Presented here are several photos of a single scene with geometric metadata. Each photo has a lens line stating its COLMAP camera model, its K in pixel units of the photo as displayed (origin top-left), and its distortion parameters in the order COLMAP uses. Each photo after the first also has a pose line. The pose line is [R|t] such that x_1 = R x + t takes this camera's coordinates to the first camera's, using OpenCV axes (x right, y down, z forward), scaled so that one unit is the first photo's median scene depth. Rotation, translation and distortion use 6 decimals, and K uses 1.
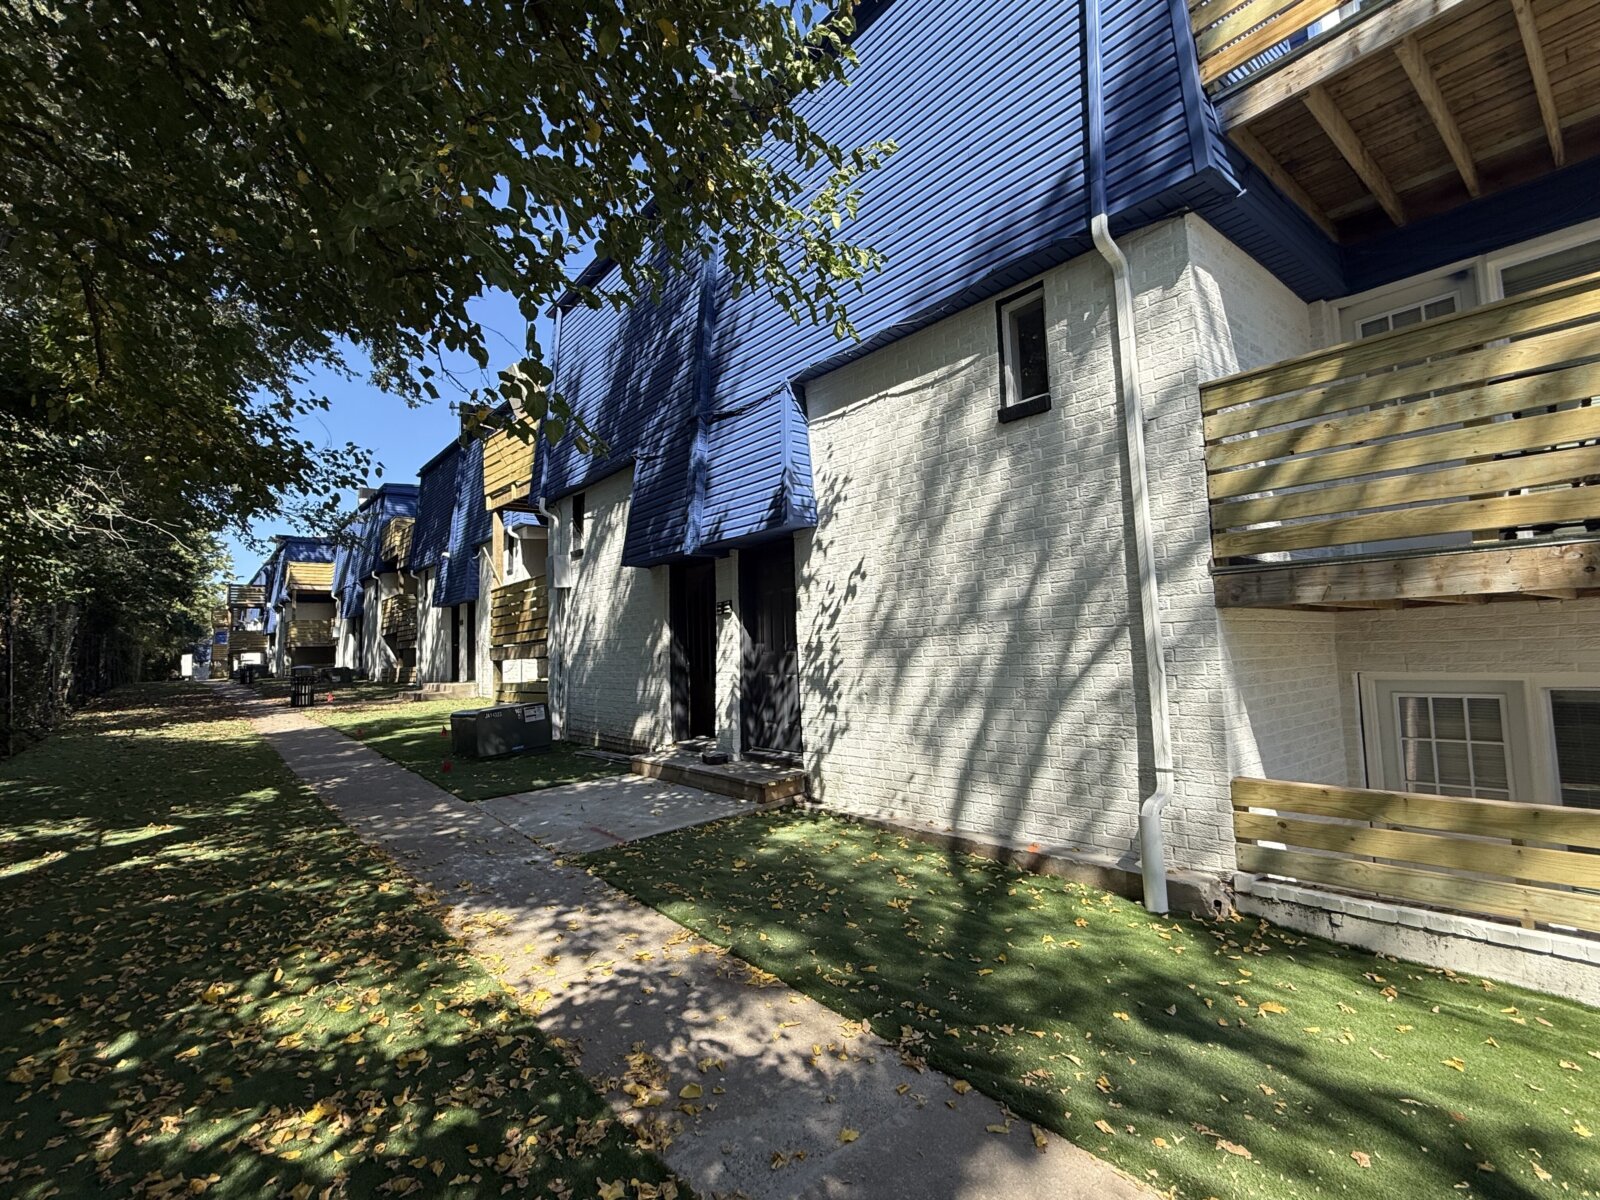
lens RADIAL K [[737.3, 0, 799.0], [0, 737.3, 605.1], [0, 0, 1]] dist [0.003566, -0.000126]
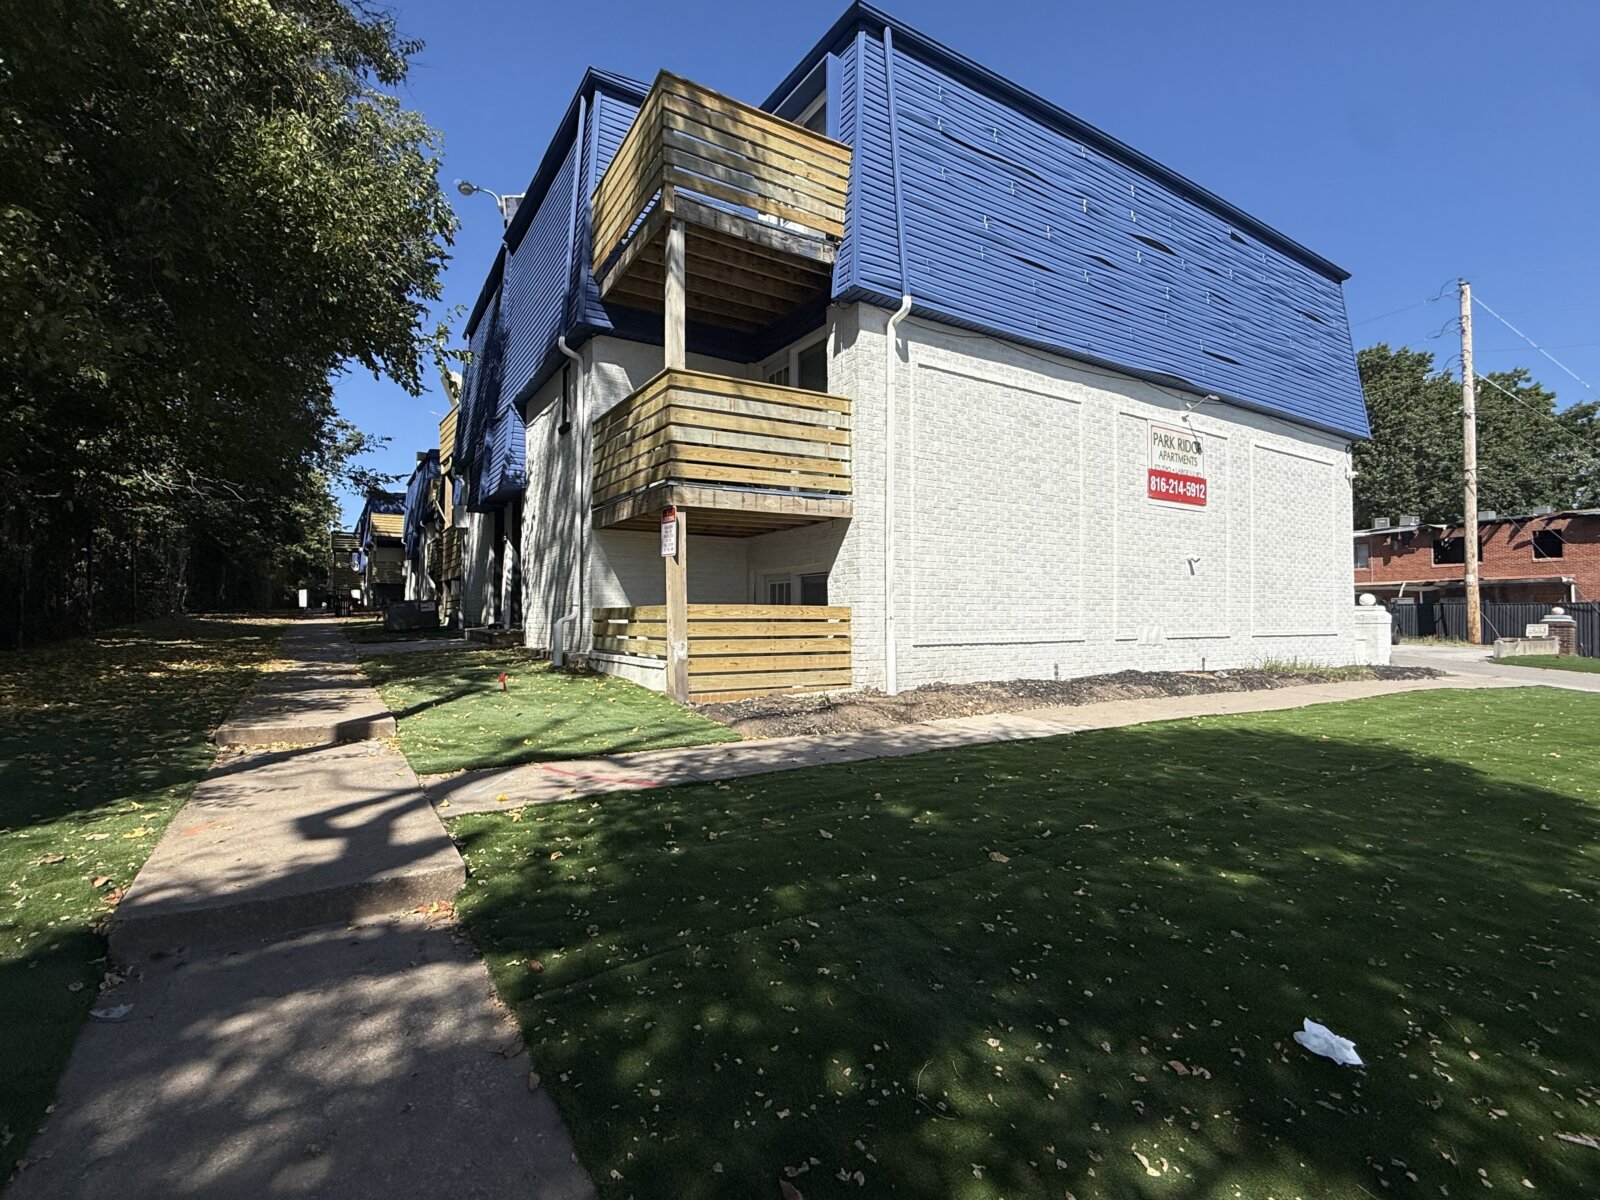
lens RADIAL K [[737.3, 0, 800.2], [0, 737.3, 593.5], [0, 0, 1]] dist [0.003566, -0.000126]
pose [[0.992043, 0.023567, -0.123677, 0.472424], [-0.018611, 0.998983, 0.041075, 0.030670], [0.124519, -0.038446, 0.991472, -0.345577]]
